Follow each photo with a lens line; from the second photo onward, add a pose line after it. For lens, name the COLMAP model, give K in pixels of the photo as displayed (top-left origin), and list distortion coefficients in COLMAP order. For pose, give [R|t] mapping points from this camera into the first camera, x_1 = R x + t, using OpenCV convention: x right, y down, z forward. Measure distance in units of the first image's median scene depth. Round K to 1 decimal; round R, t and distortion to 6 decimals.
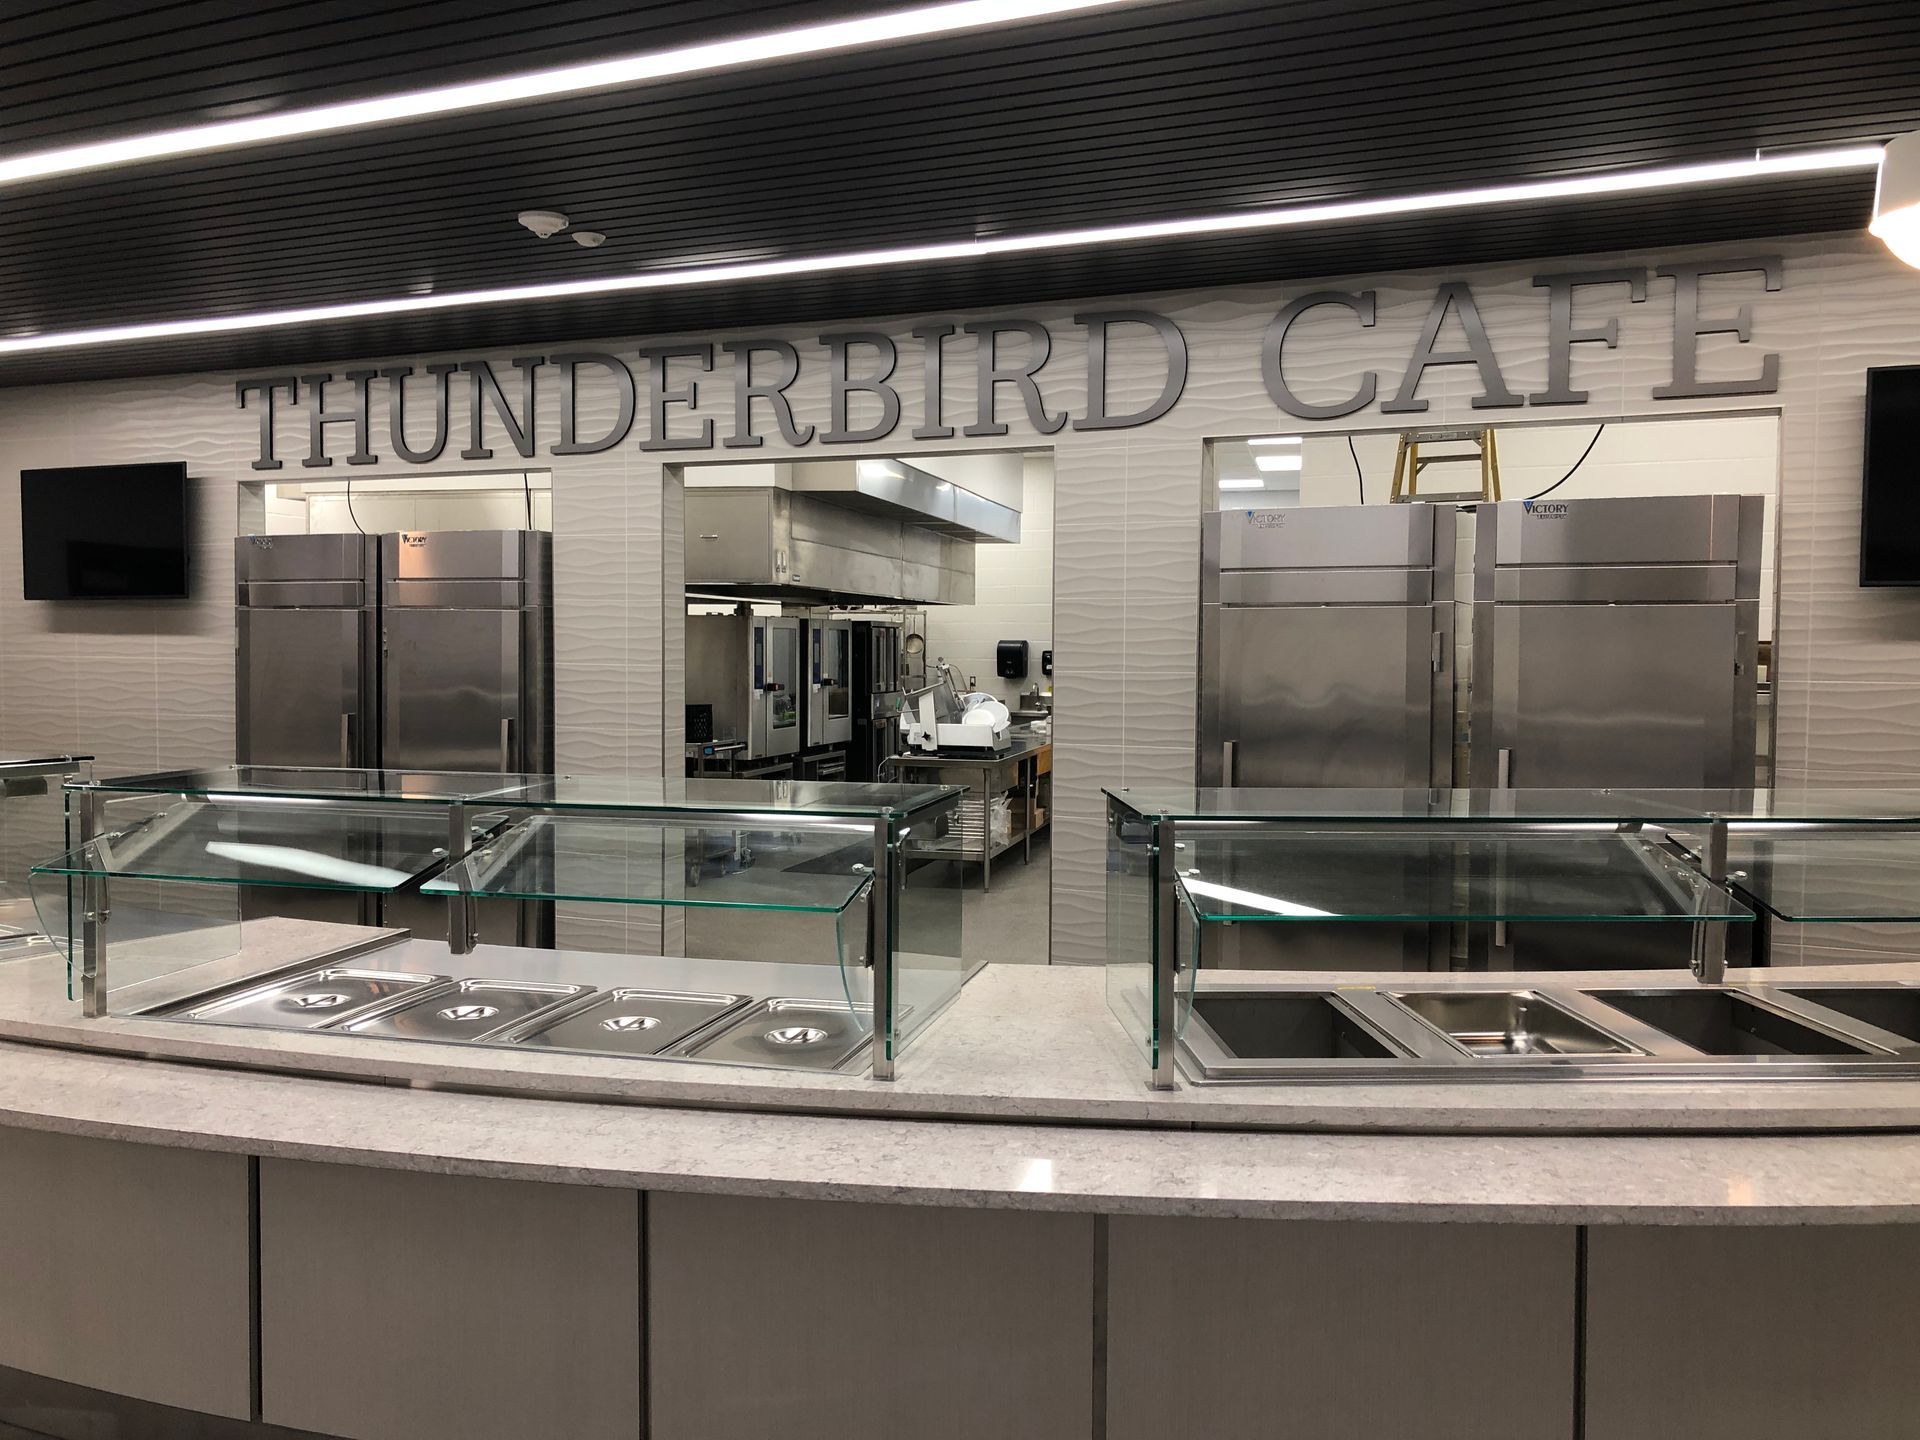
lens RADIAL K [[1300.2, 0, 951.5], [0, 1300.2, 716.4], [0, 0, 1]] dist [0.005874, -0.002524]
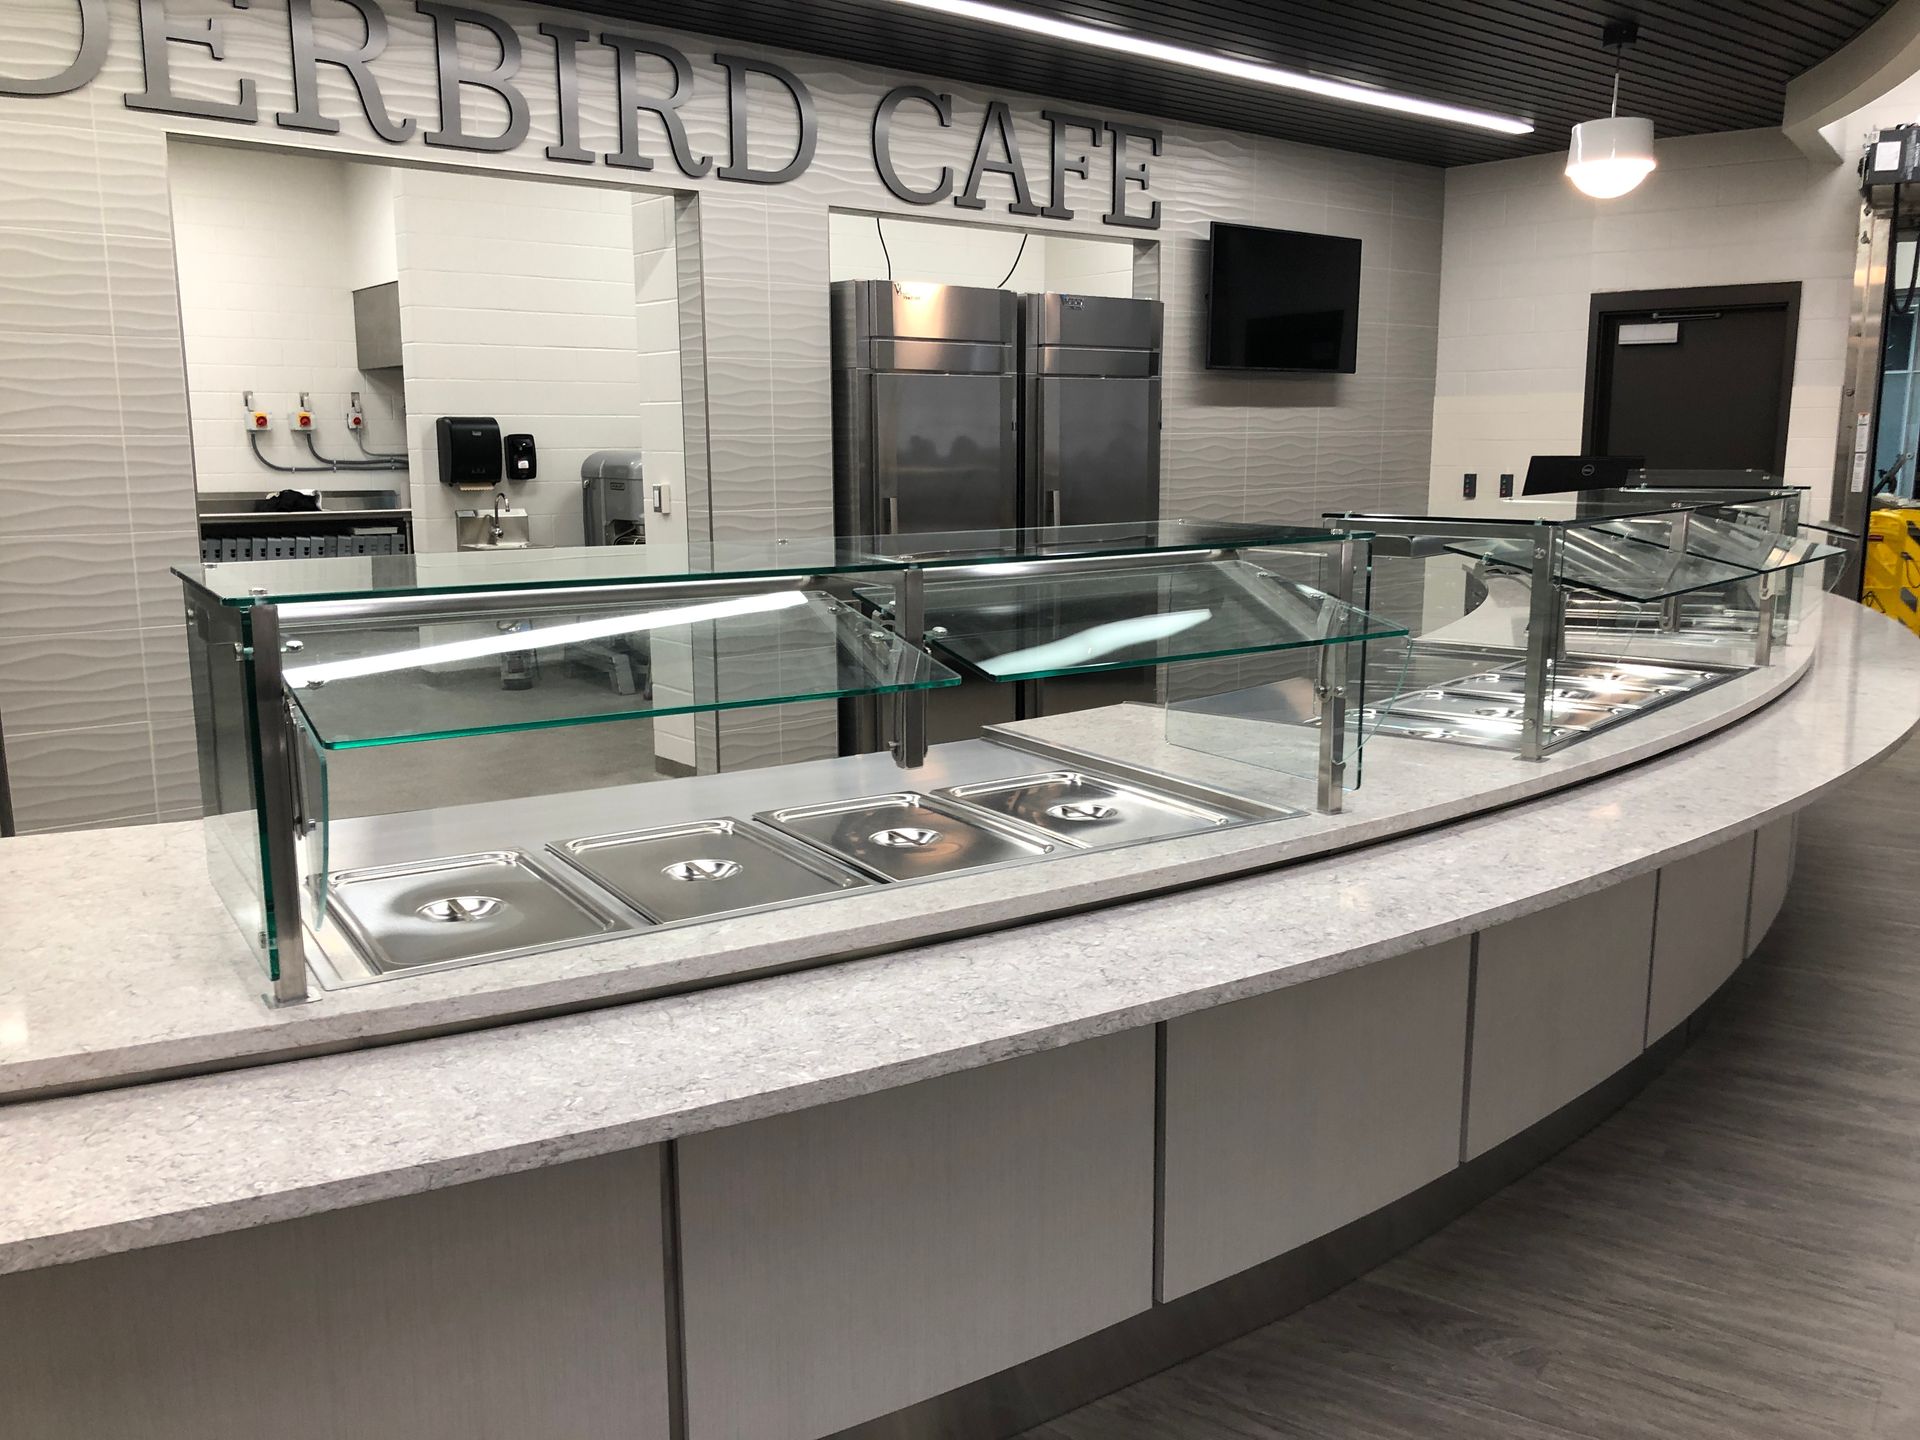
lens RADIAL K [[1498.0, 0, 961.6], [0, 1498.0, 709.6], [0, 0, 1]] dist [0.003513, -0.010804]
pose [[0.516592, -0.163665, 0.840444, -0.701088], [0.051922, 0.985743, 0.160046, -0.002111], [-0.854656, -0.039041, 0.517725, 0.229067]]
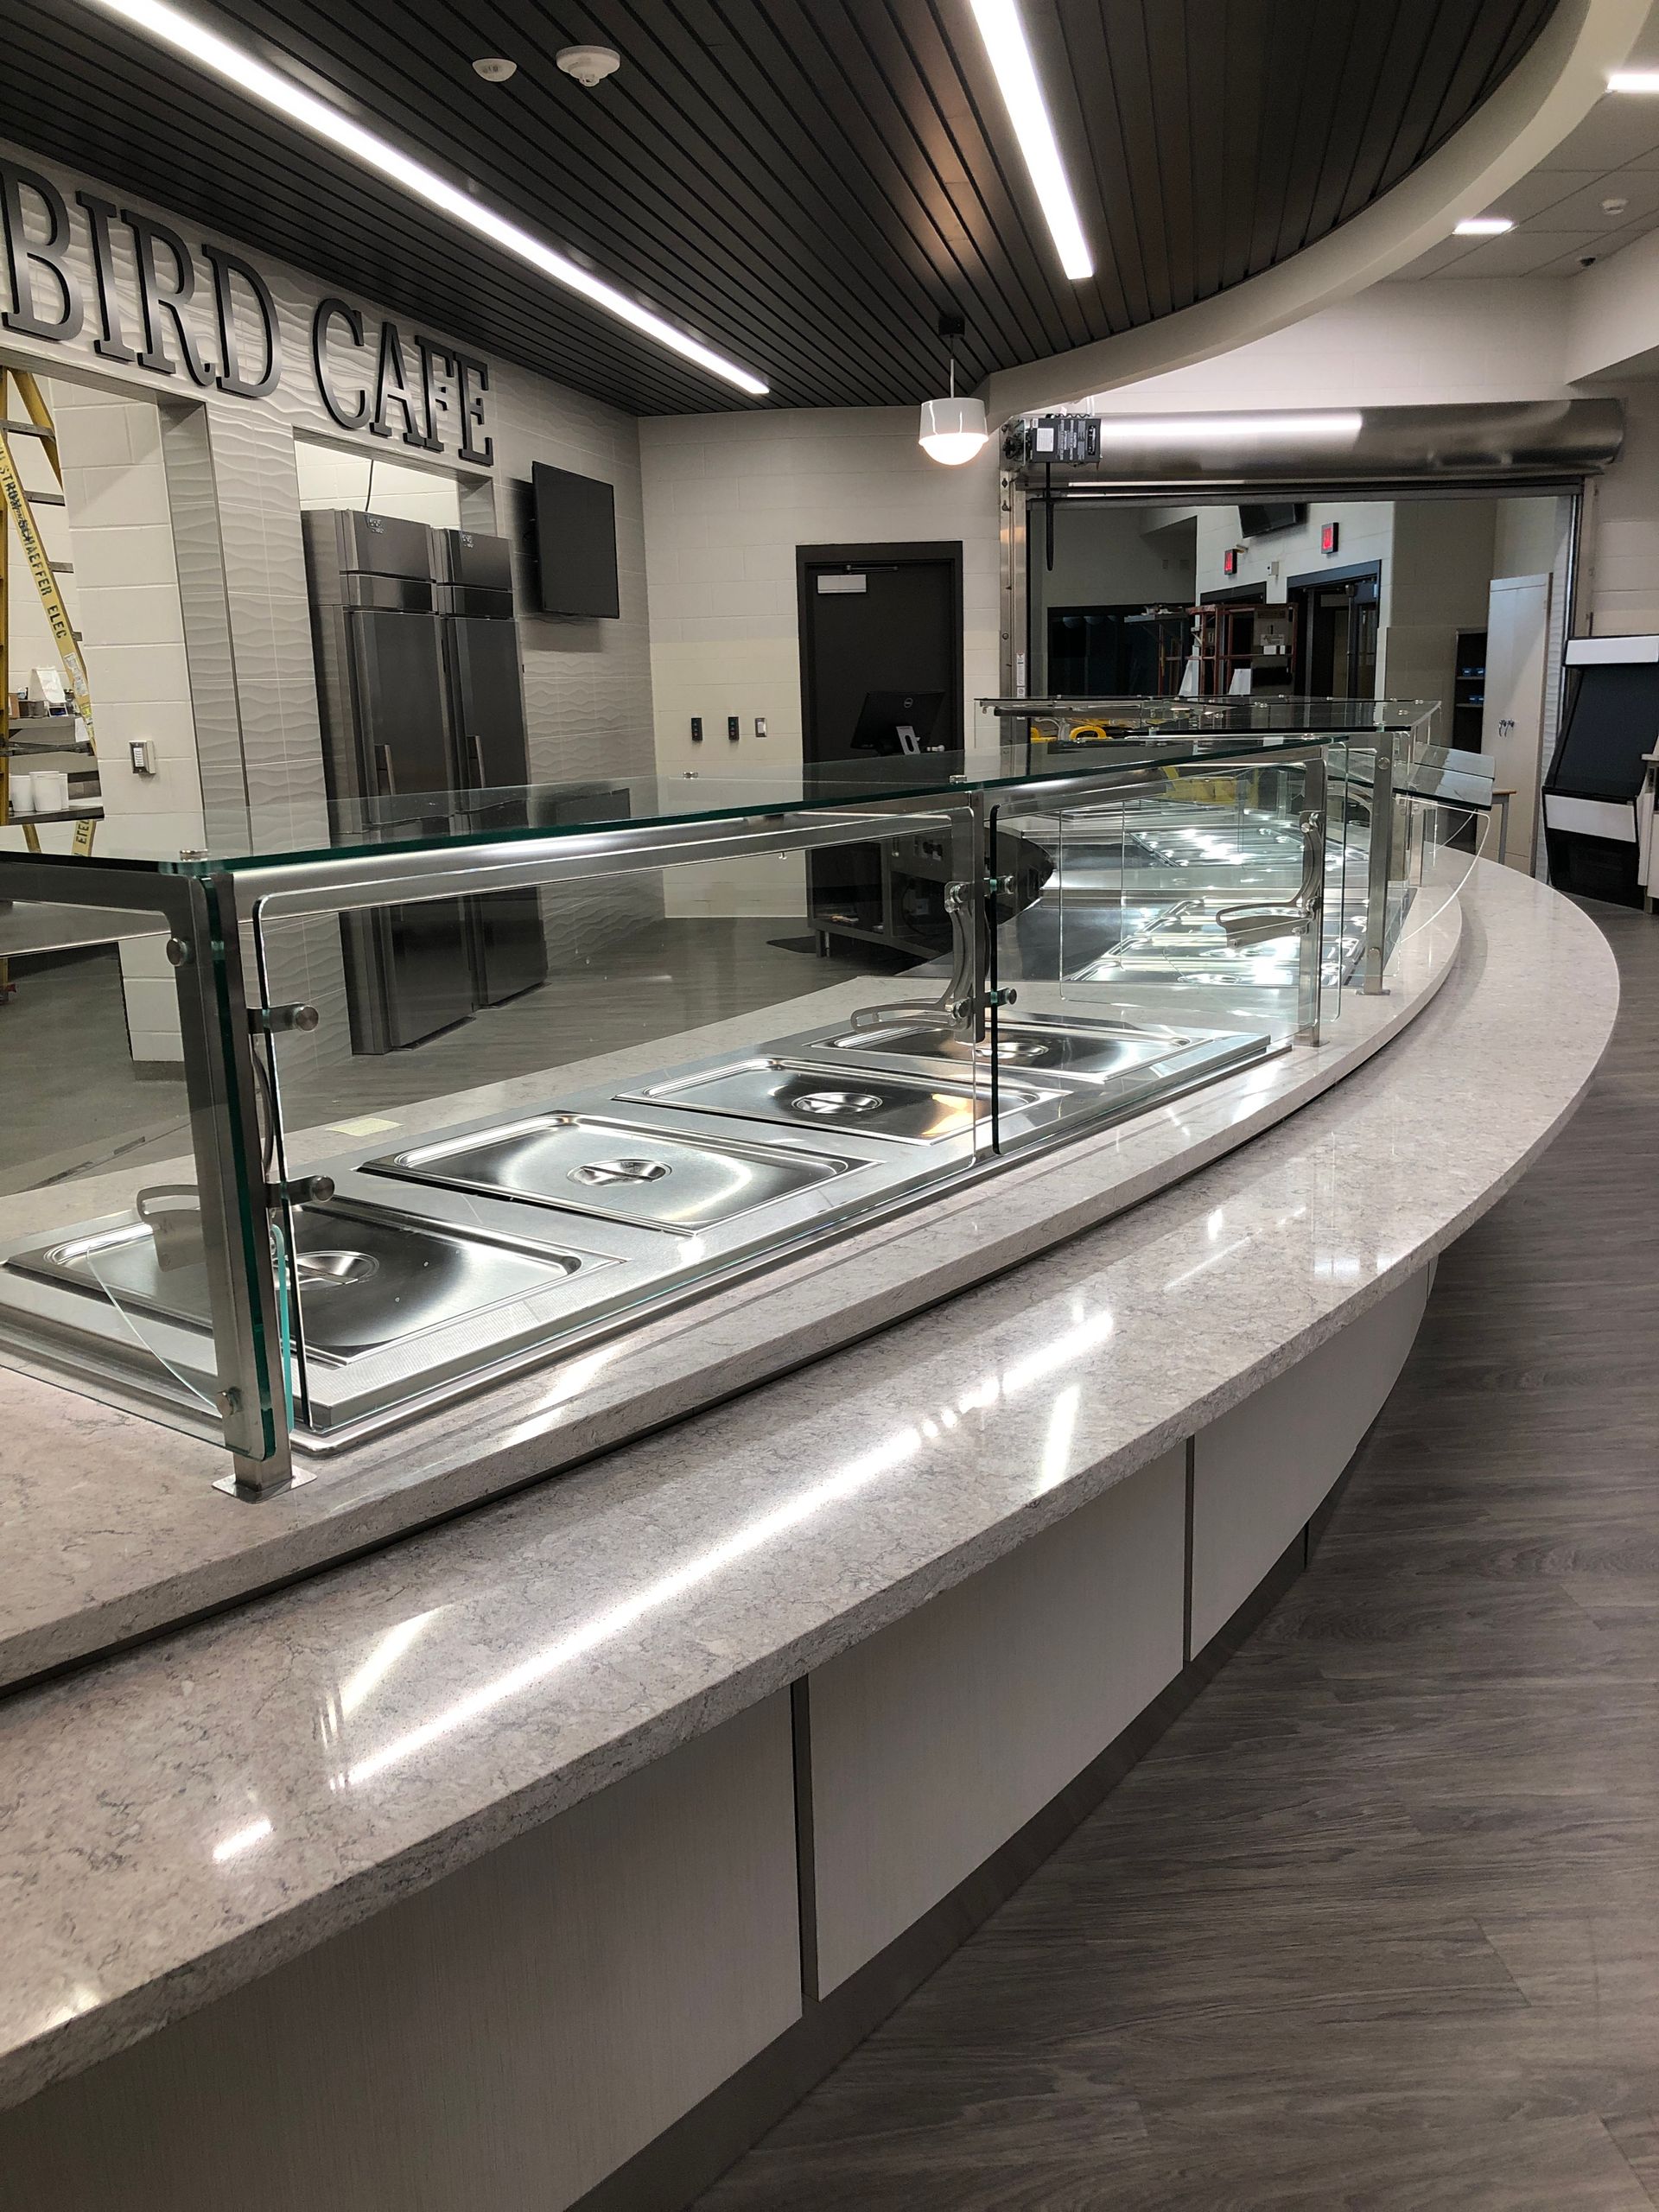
lens RADIAL K [[1806.5, 0, 825.8], [0, 1806.5, 1105.4], [0, 0, 1]] dist [-0.002067, 0.055064]
pose [[-0.130398, -0.227625, 0.964978, -1.059842], [0.077466, 0.967974, 0.238800, -0.015756], [-0.988431, 0.105892, -0.108589, 0.685732]]
